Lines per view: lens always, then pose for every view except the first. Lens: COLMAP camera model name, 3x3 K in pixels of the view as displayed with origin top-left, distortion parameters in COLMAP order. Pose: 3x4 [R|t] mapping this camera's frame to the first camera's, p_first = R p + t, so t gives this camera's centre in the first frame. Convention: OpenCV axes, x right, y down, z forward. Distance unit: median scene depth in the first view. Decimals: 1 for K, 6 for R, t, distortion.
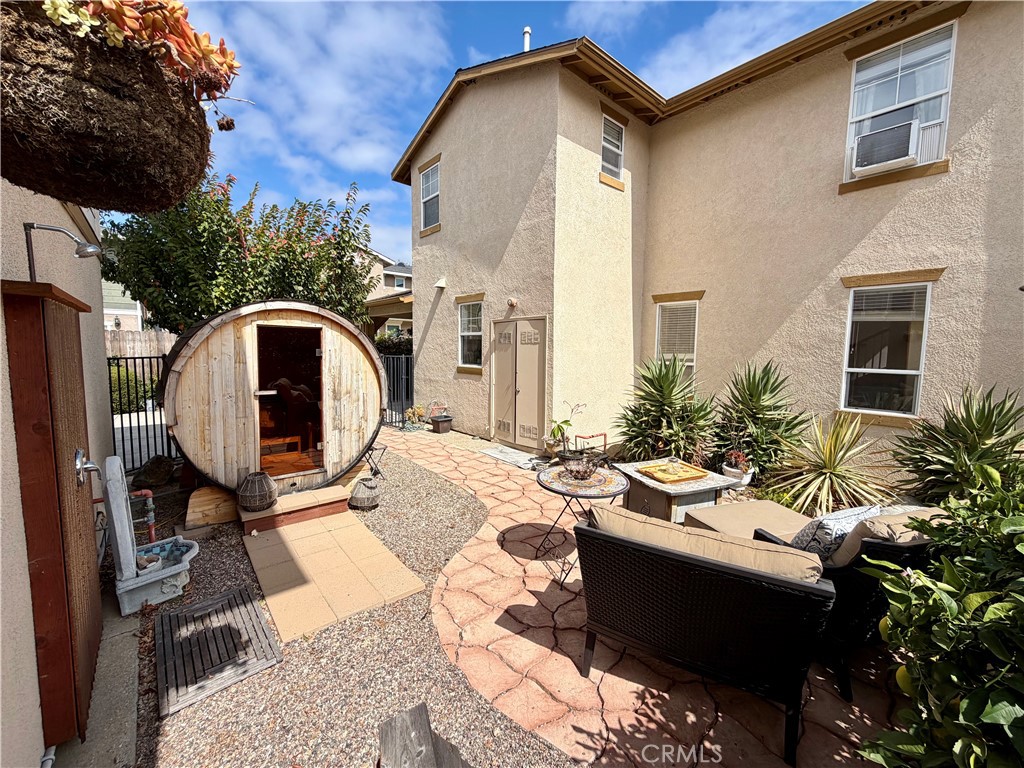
lens RADIAL K [[403.1, 0, 512.0], [0, 403.1, 384.0], [0, 0, 1]] dist [0.002761, 0.000239]
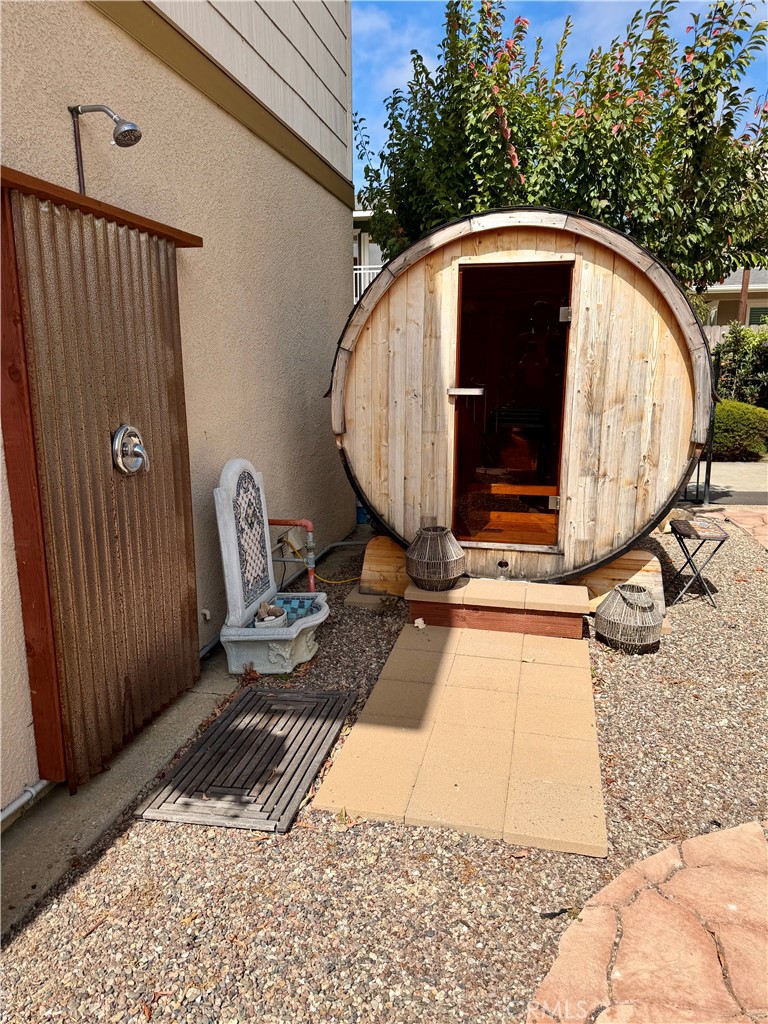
lens RADIAL K [[717.0, 0, 382.1], [0, 717.0, 514.0], [0, 0, 1]] dist [0.089709, -0.122167]
pose [[0.590091, 0.144794, -0.794246, 0.145995], [-0.056941, 0.988800, 0.137957, 0.060286], [0.805326, -0.036182, 0.591727, 0.311986]]
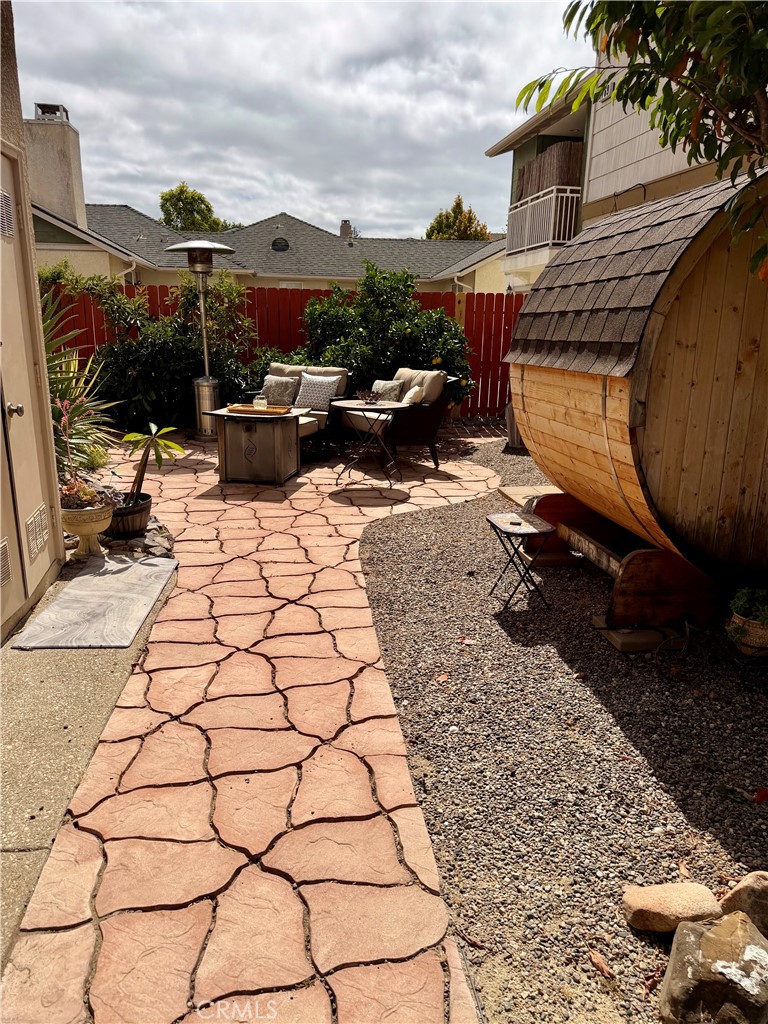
lens RADIAL K [[717.0, 0, 382.1], [0, 717.0, 514.0], [0, 0, 1]] dist [0.089709, -0.122167]
pose [[-0.833671, -0.174227, 0.524058, -0.875458], [0.017557, 0.940092, 0.340469, -0.155952], [-0.551982, 0.293040, -0.780669, 2.352630]]
